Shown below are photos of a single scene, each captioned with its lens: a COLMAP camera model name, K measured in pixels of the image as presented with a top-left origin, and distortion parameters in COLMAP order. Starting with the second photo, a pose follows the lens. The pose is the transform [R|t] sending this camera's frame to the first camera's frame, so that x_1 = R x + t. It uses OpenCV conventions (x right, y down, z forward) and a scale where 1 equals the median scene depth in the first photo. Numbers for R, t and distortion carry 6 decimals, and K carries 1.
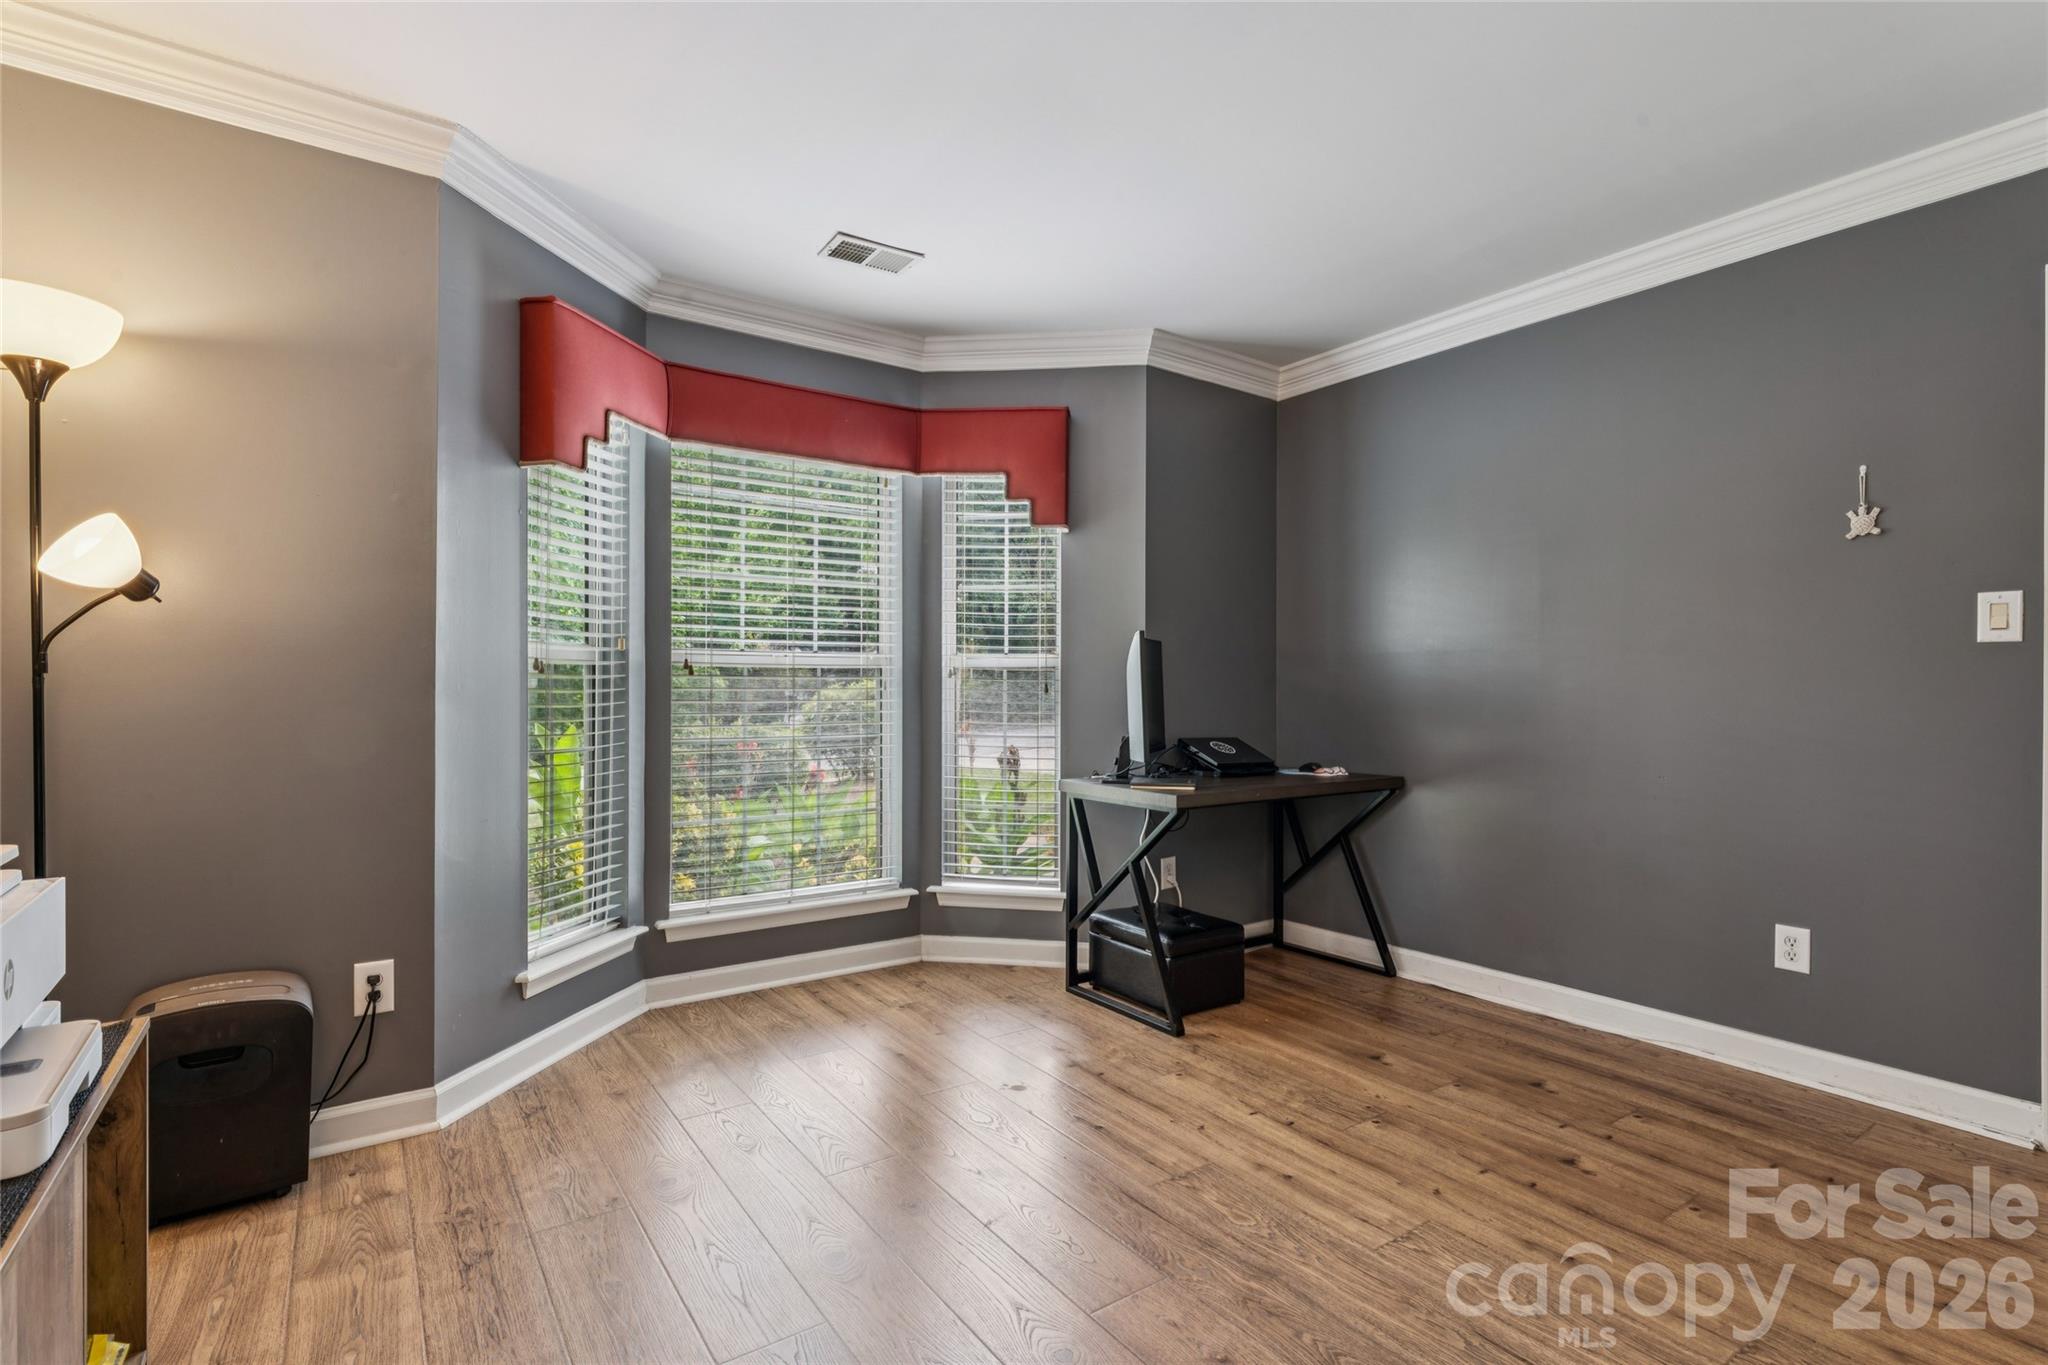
lens RADIAL K [[964.9, 0, 1022.8], [0, 964.9, 684.9], [0, 0, 1]] dist [-0.001600, 0.000177]
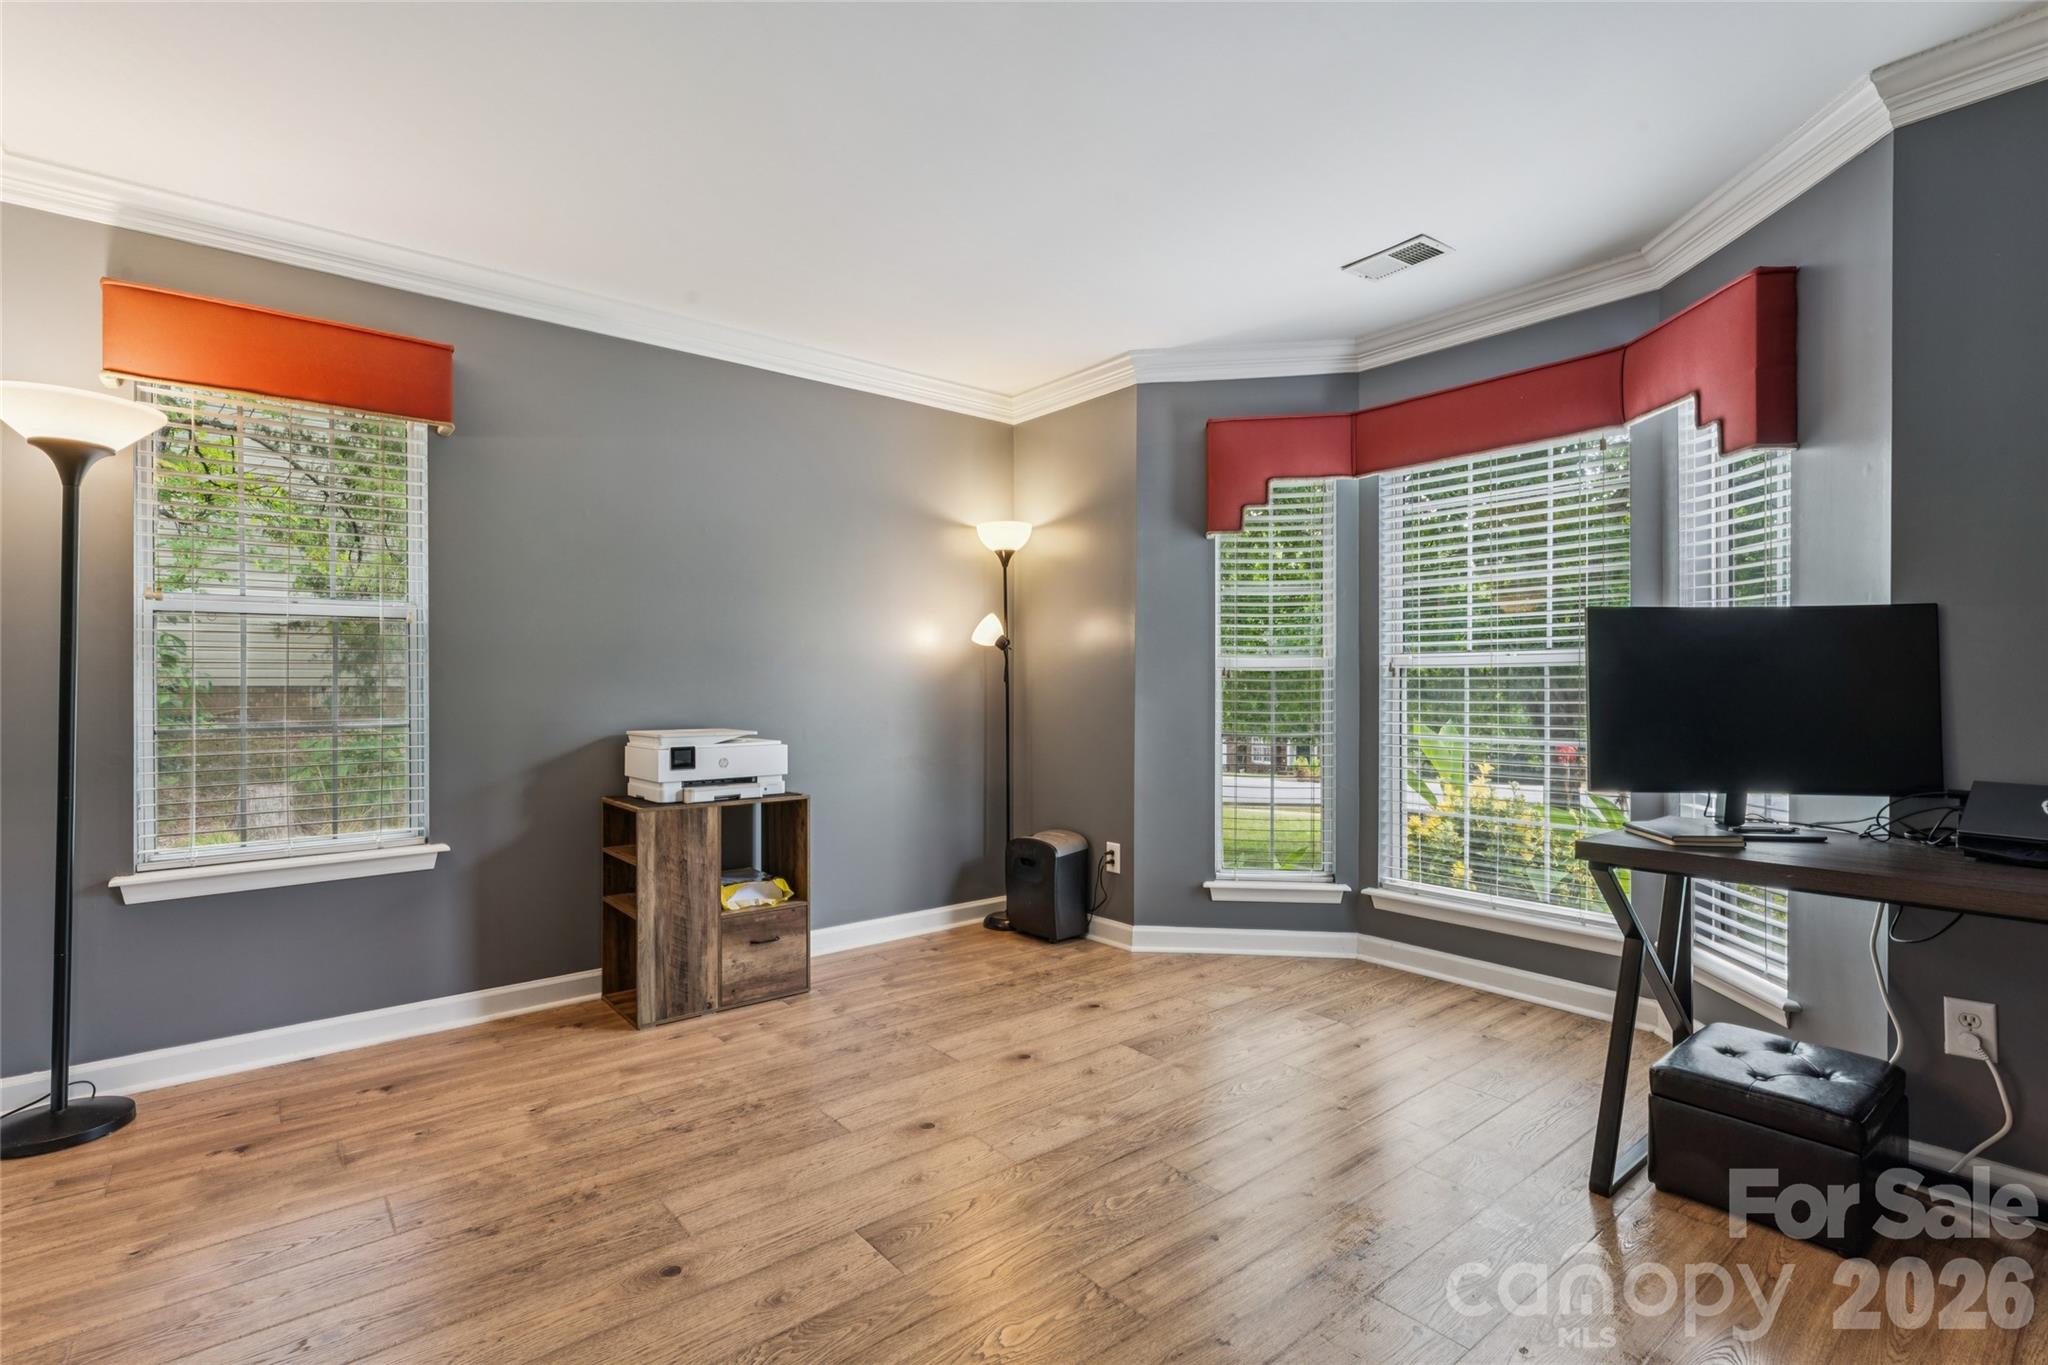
lens RADIAL K [[963.3, 0, 1024.0], [0, 963.3, 682.5], [0, 0, 1]] dist [-0.010295, -0.000165]
pose [[0.064025, -0.005565, -0.997933, 0.787749], [0.005909, 0.999969, -0.005197, -0.000778], [0.997931, -0.005564, 0.064056, 0.525223]]
